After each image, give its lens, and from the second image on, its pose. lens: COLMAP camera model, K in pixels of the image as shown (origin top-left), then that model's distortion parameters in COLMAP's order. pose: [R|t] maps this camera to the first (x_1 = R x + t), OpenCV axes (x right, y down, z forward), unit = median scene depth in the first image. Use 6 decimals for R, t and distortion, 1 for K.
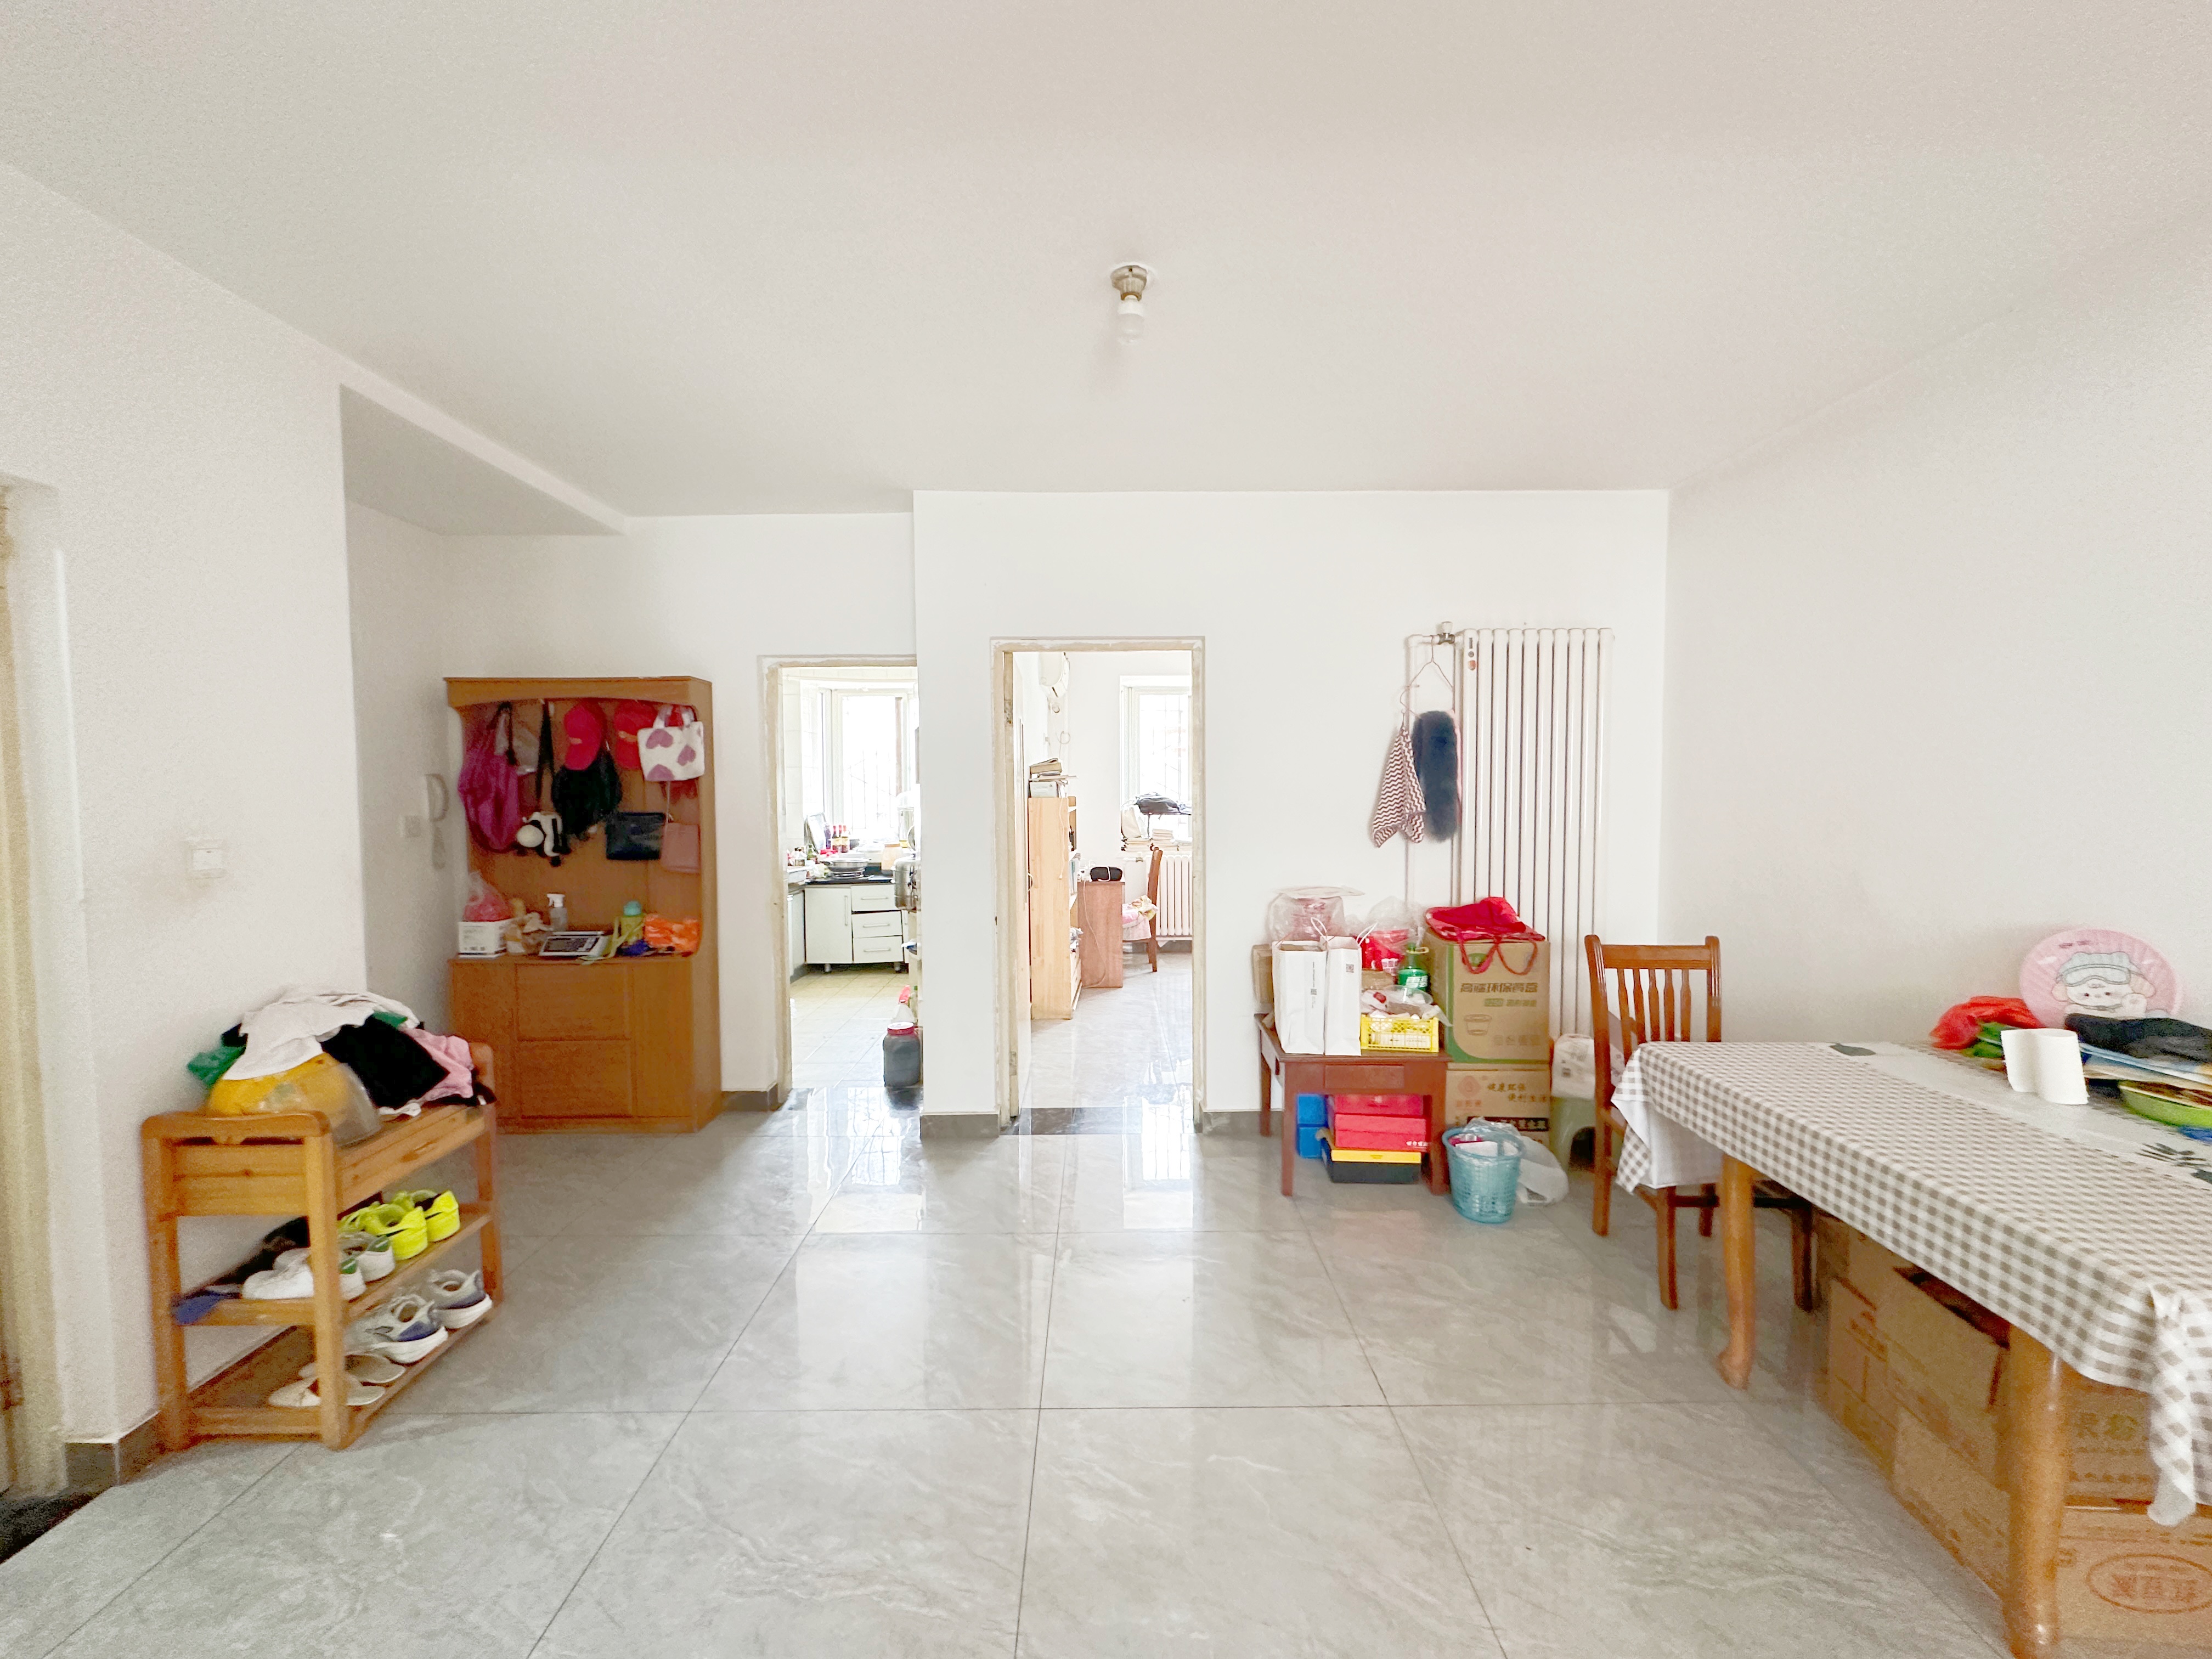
lens RADIAL K [[882.9, 0, 1106.0], [0, 882.9, 829.5], [0, 0, 1]] dist [-0.000841, 0.000383]
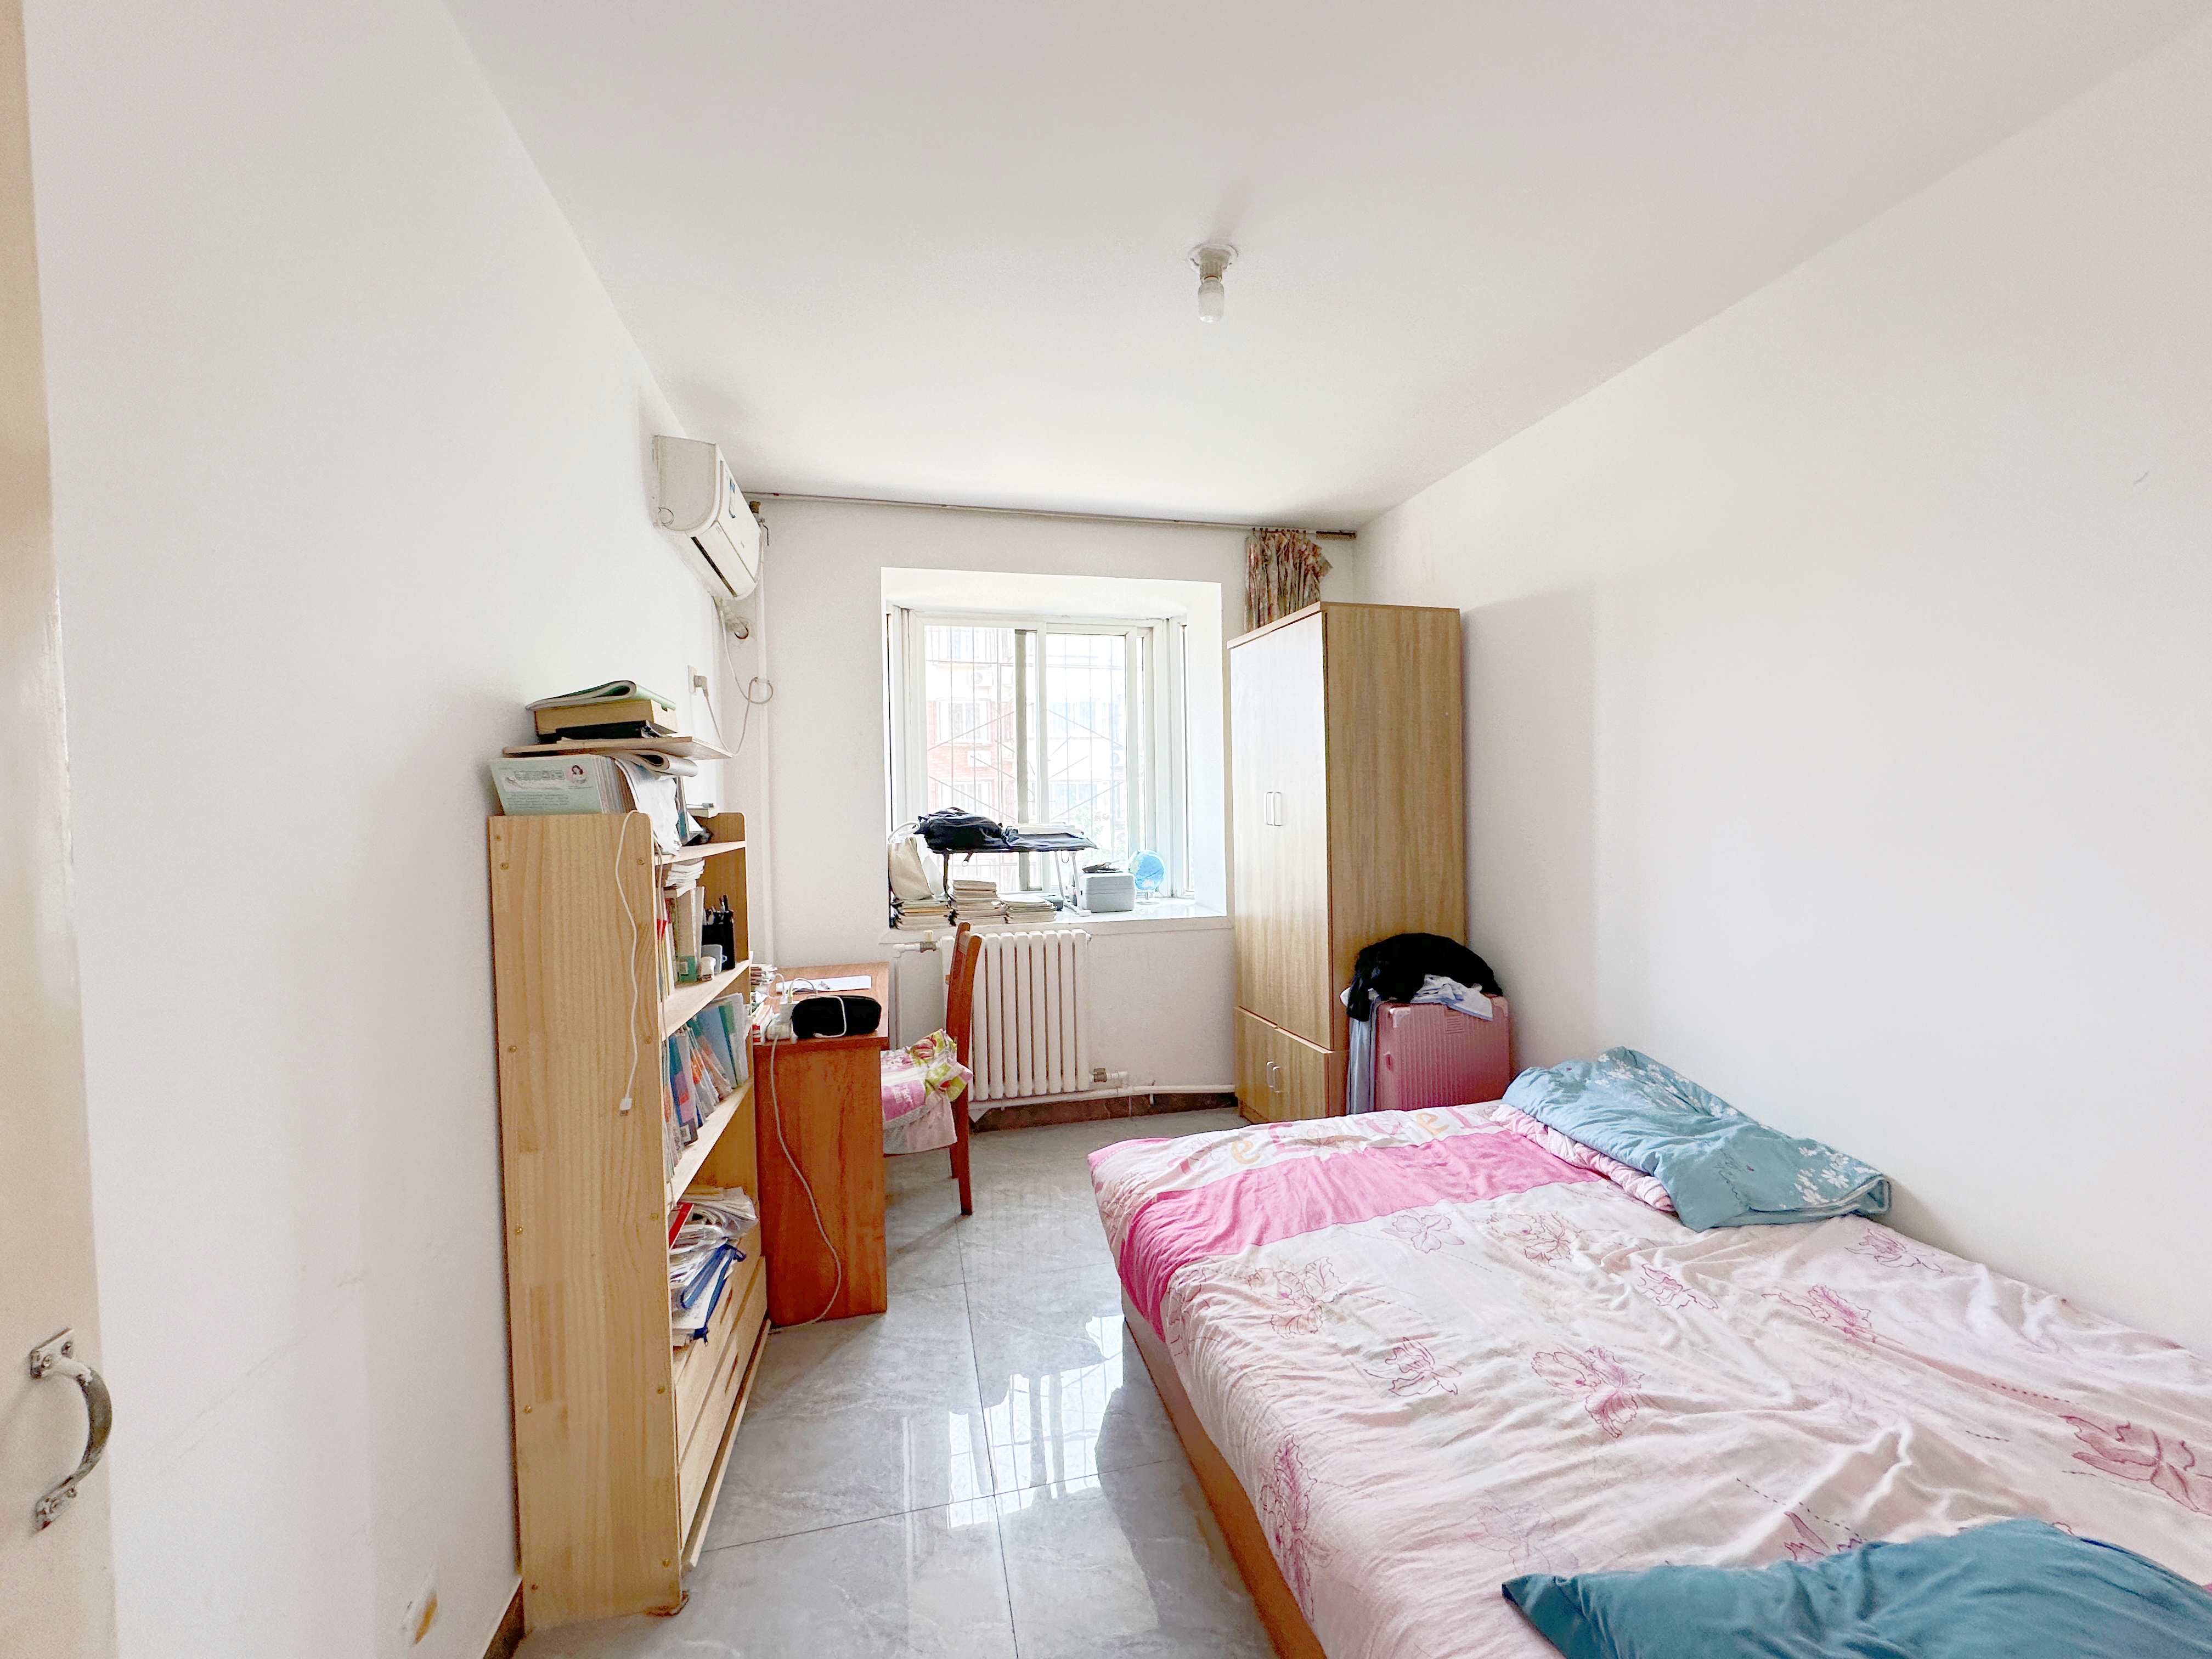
lens RADIAL K [[882.9, 0, 1106.0], [0, 882.9, 829.5], [0, 0, 1]] dist [-0.000841, 0.000383]
pose [[0.973303, -0.016413, 0.228936, 0.027279], [0.022343, 0.999478, -0.023338, -0.018217], [-0.228433, 0.027830, 0.973162, 0.595593]]
